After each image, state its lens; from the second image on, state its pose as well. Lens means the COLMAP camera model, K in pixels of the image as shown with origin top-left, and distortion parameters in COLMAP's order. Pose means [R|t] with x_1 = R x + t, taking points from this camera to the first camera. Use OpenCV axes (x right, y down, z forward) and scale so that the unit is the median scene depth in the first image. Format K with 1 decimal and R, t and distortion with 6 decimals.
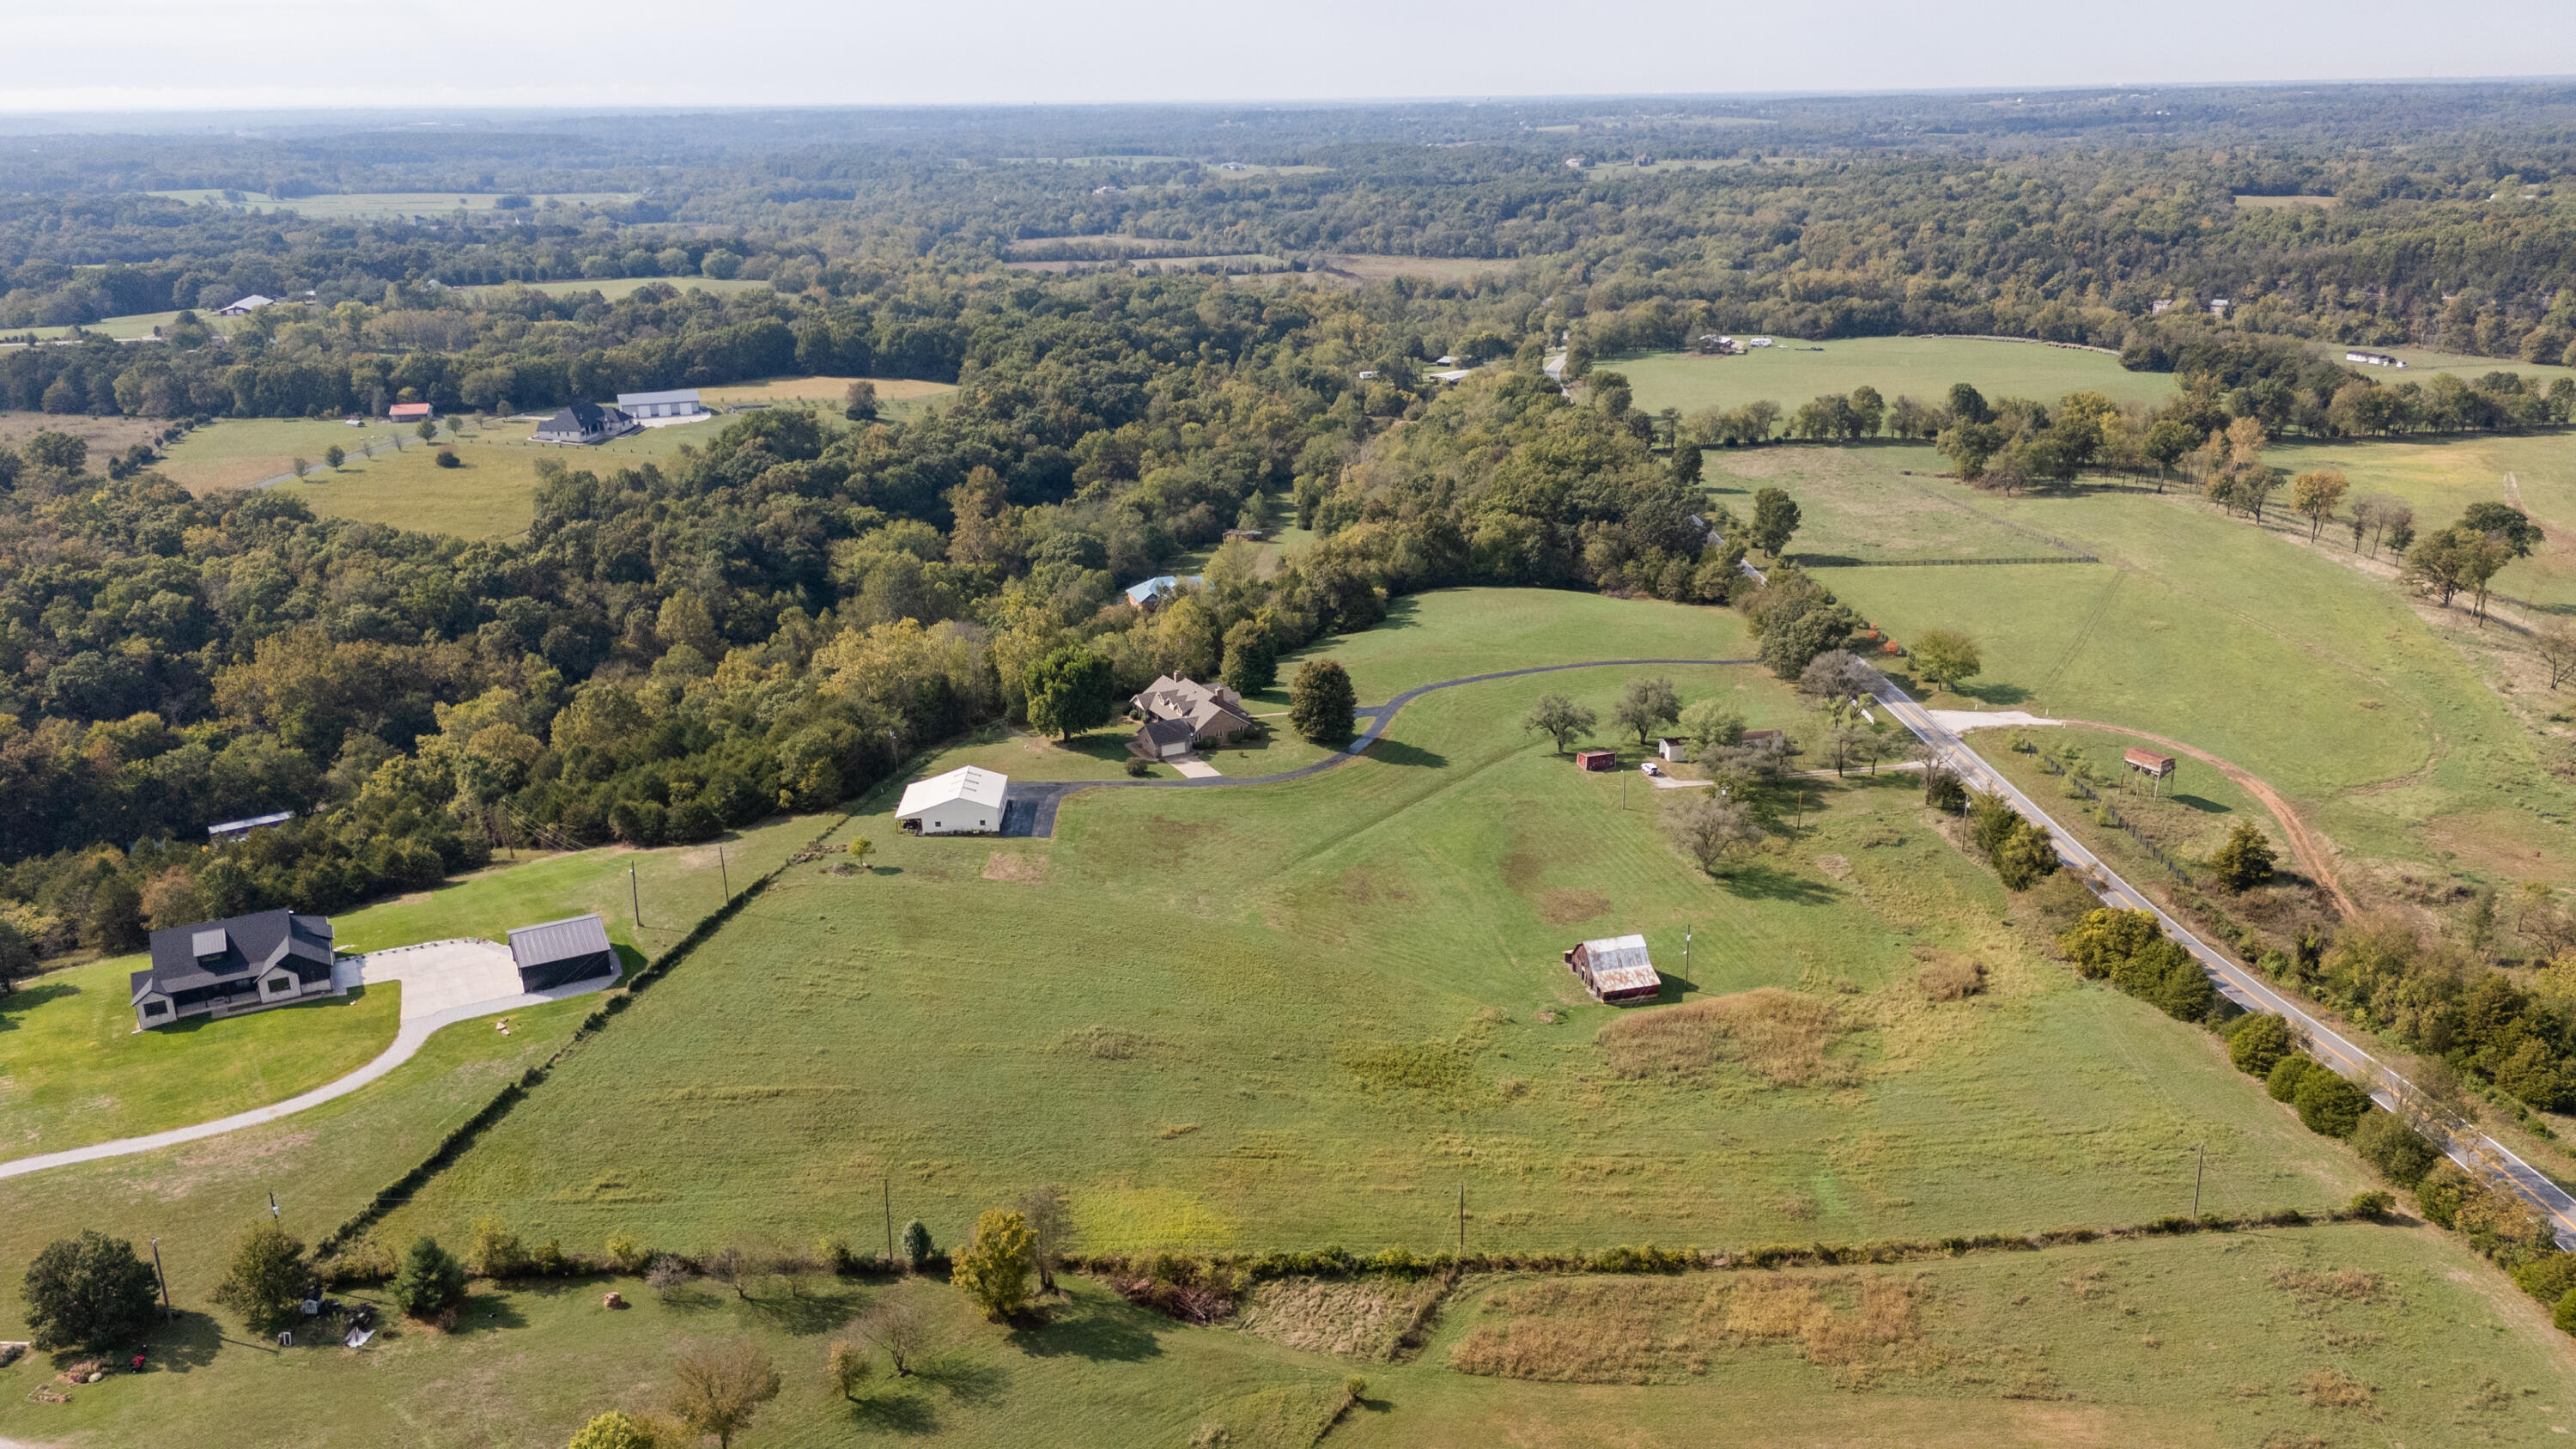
lens RADIAL K [[1880.7, 0, 1297.1], [0, 1880.7, 745.4], [0, 0, 1]] dist [0.077161, -0.073442]
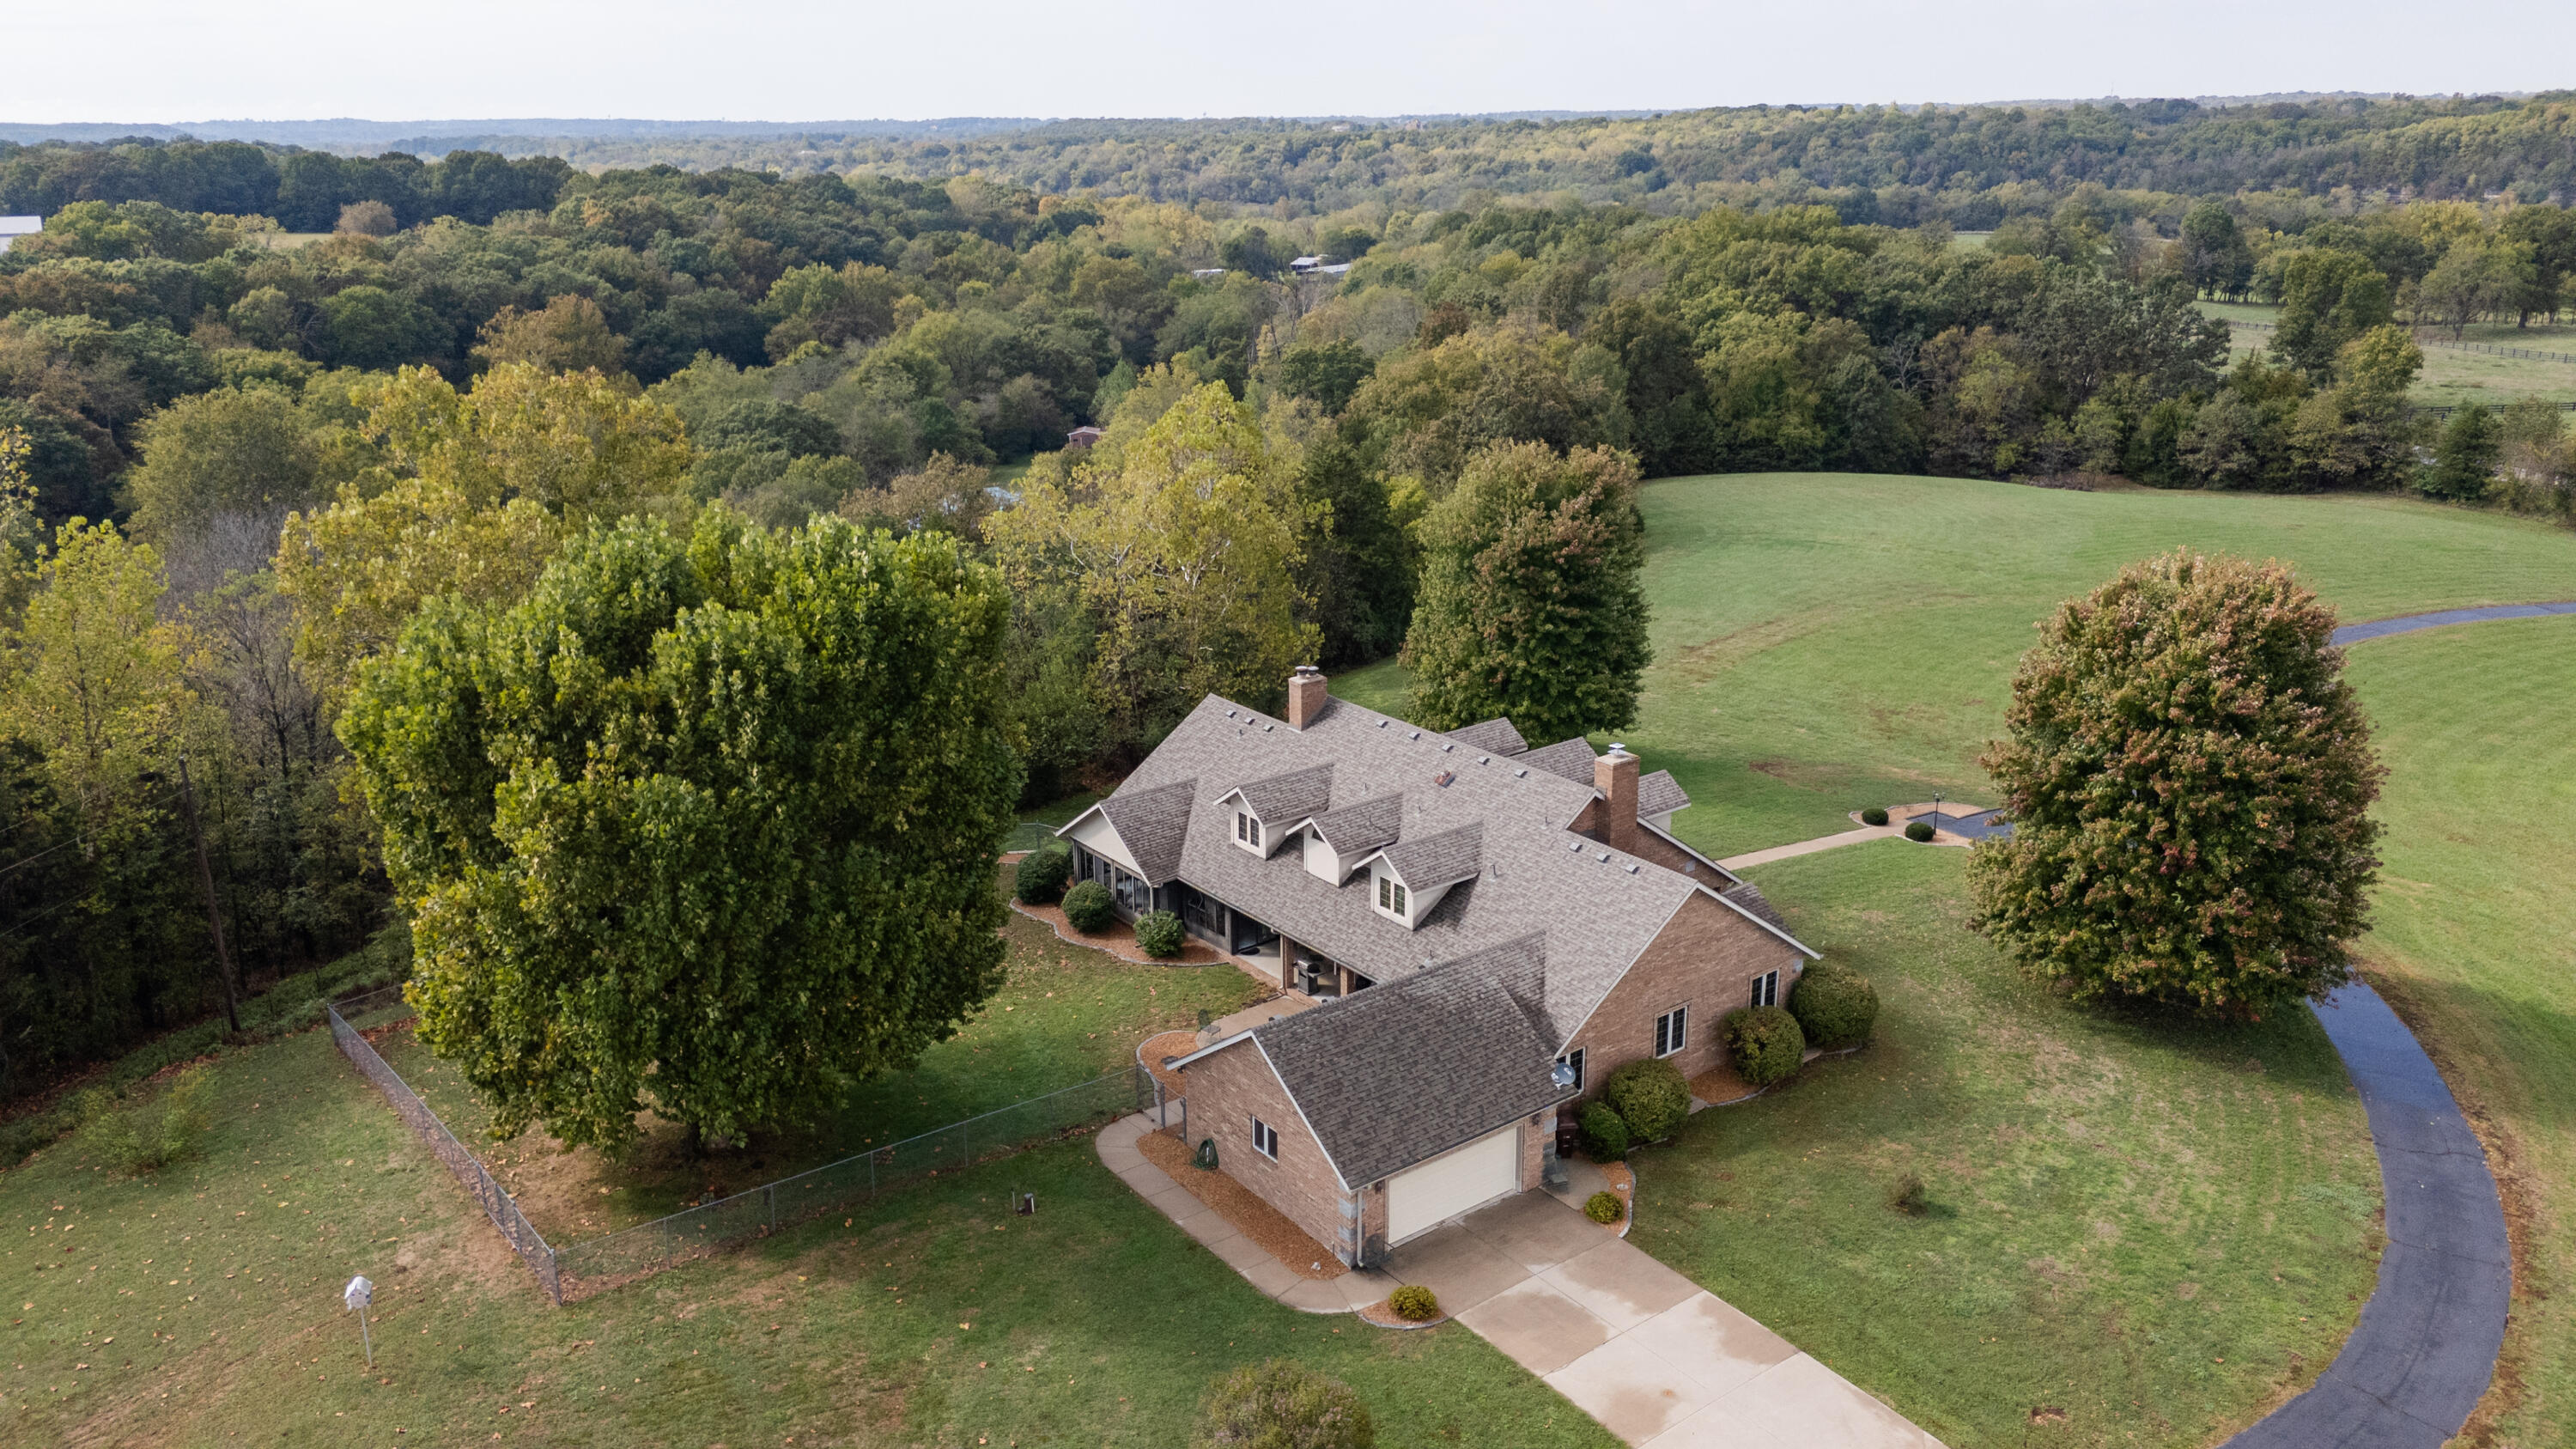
lens RADIAL K [[1880.7, 0, 1296.7], [0, 1880.7, 742.1], [0, 0, 1]] dist [0.077161, -0.073442]
pose [[0.989006, -0.039781, 0.142425, -0.064495], [0.042344, 0.998990, -0.015011, -0.020429], [-0.141684, 0.020877, 0.989692, 0.565836]]
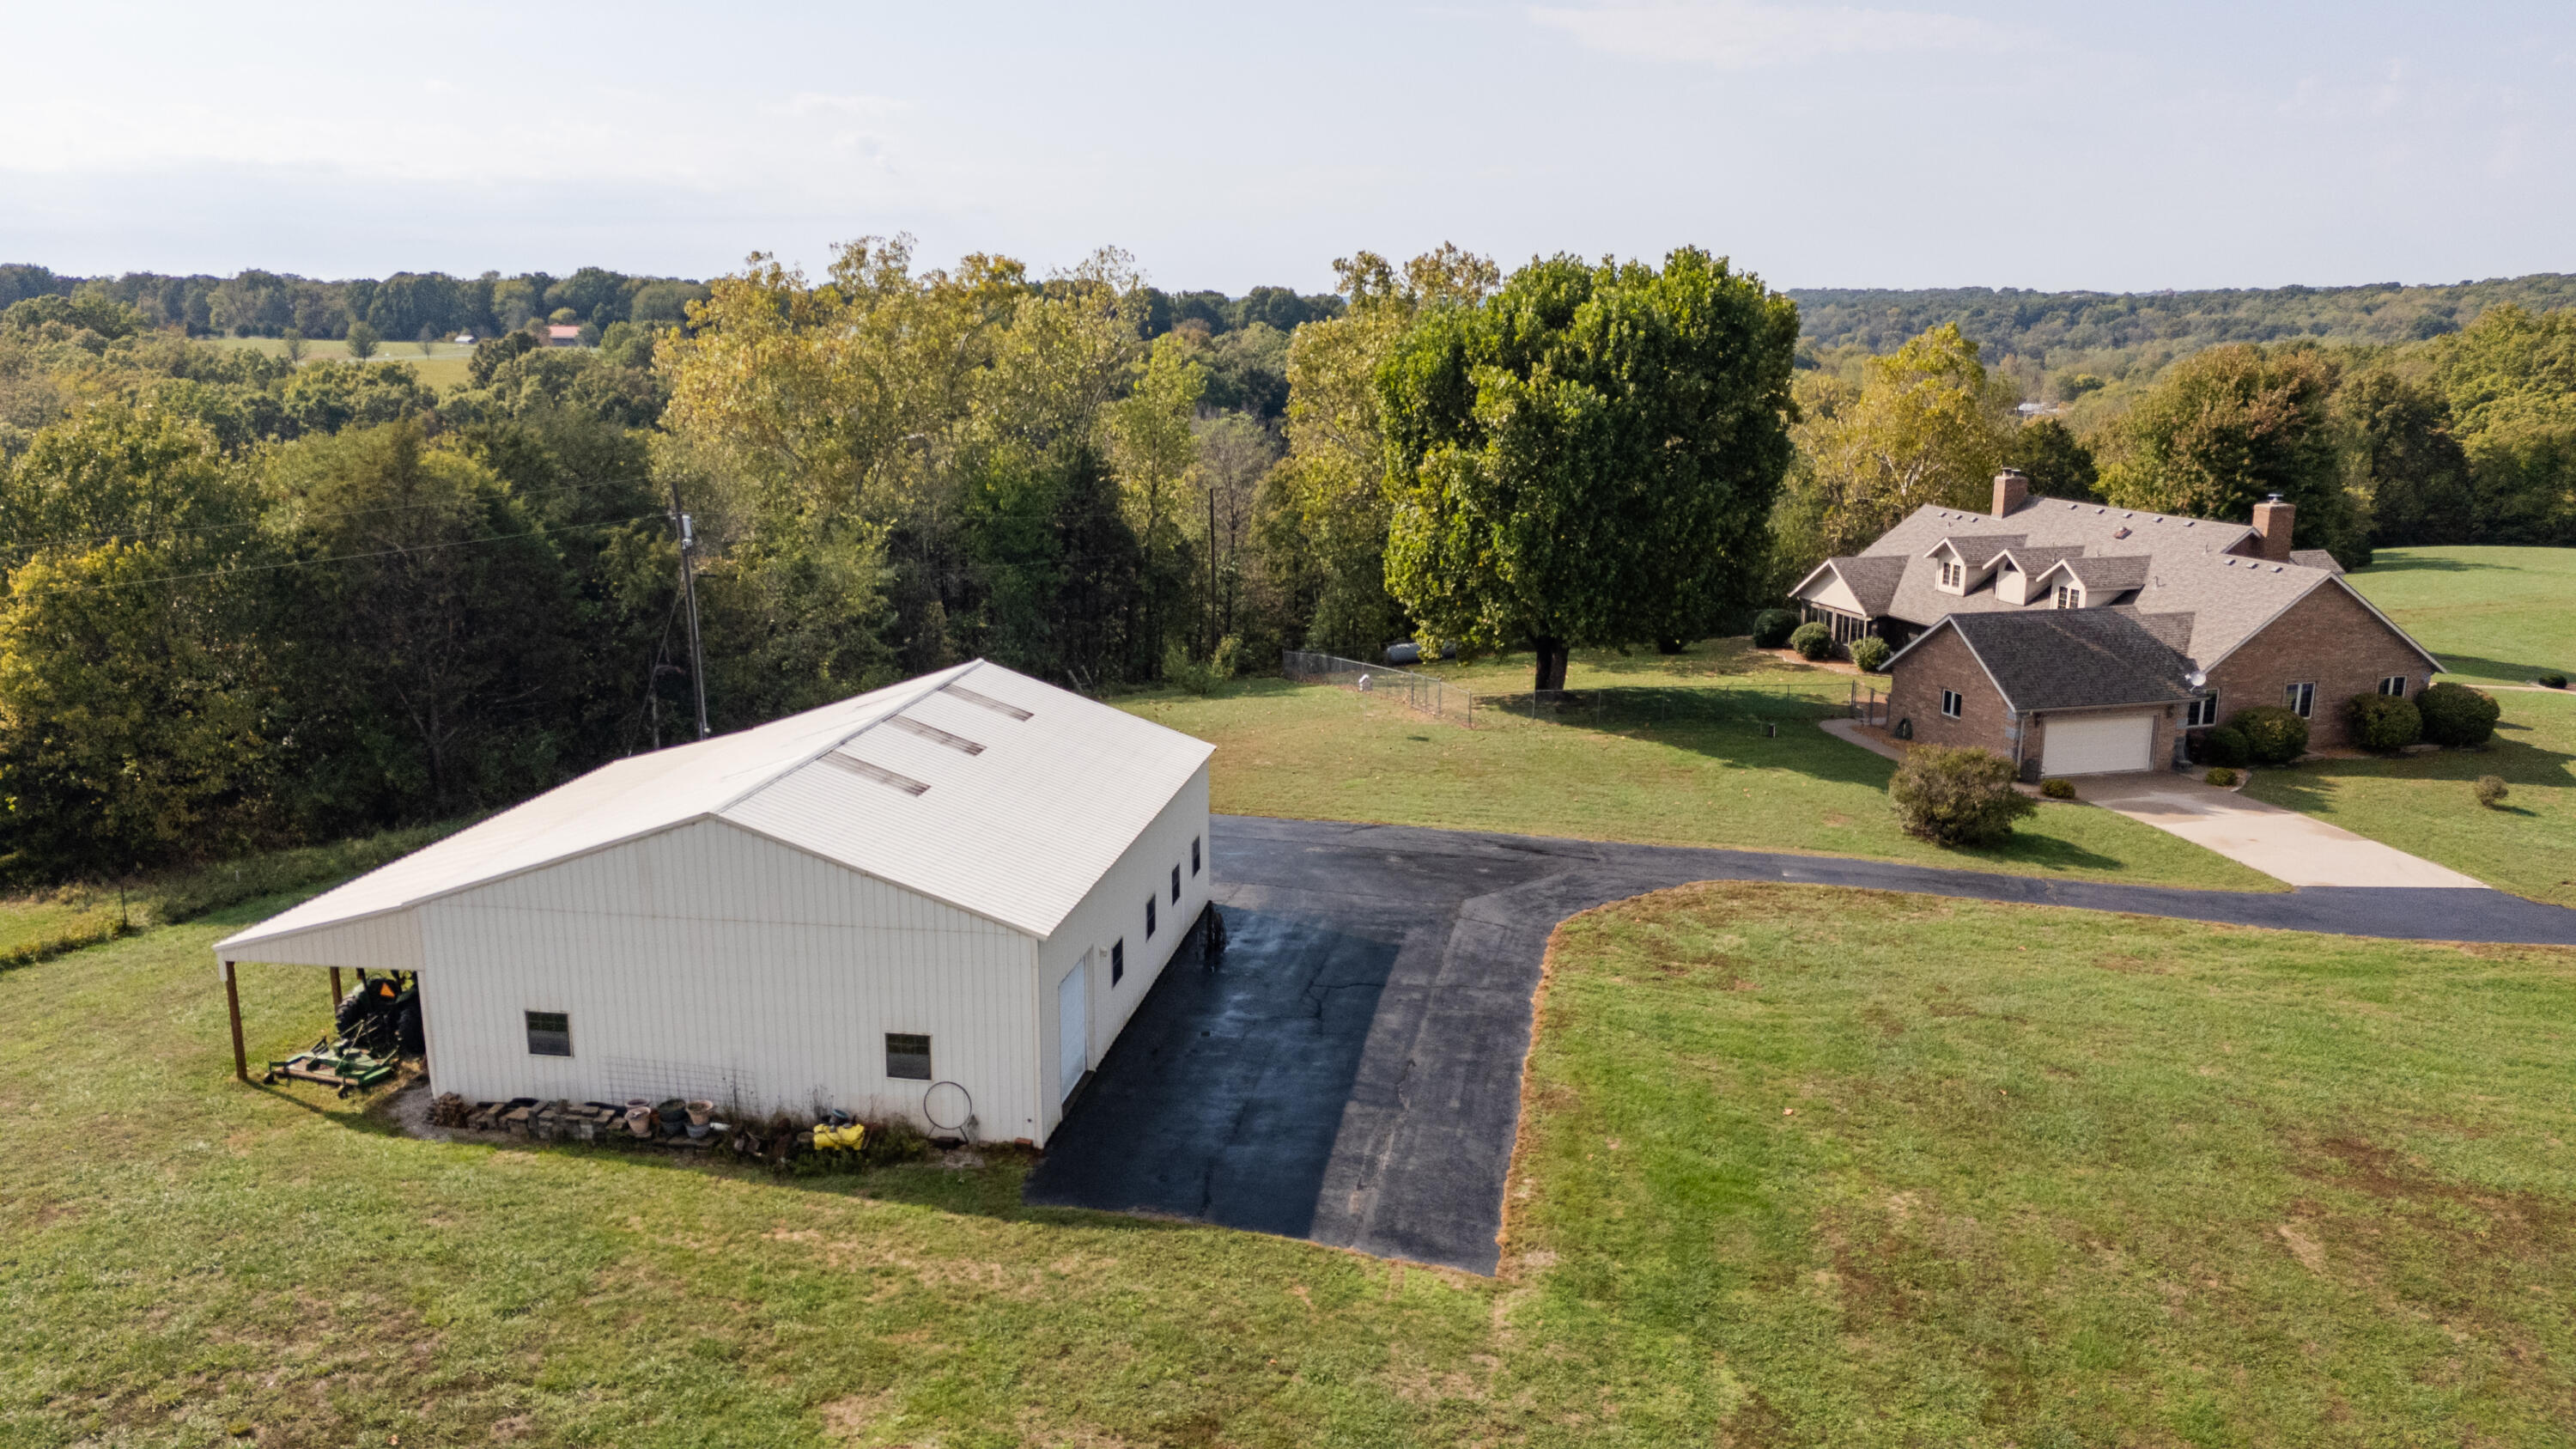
lens RADIAL K [[1880.7, 0, 1293.5], [0, 1880.7, 736.0], [0, 0, 1]] dist [0.077161, -0.073442]
pose [[0.977227, 0.062220, -0.202871, -0.071372], [-0.083366, 0.991747, -0.097403, 0.018094], [0.195137, 0.112097, 0.974349, 0.521791]]
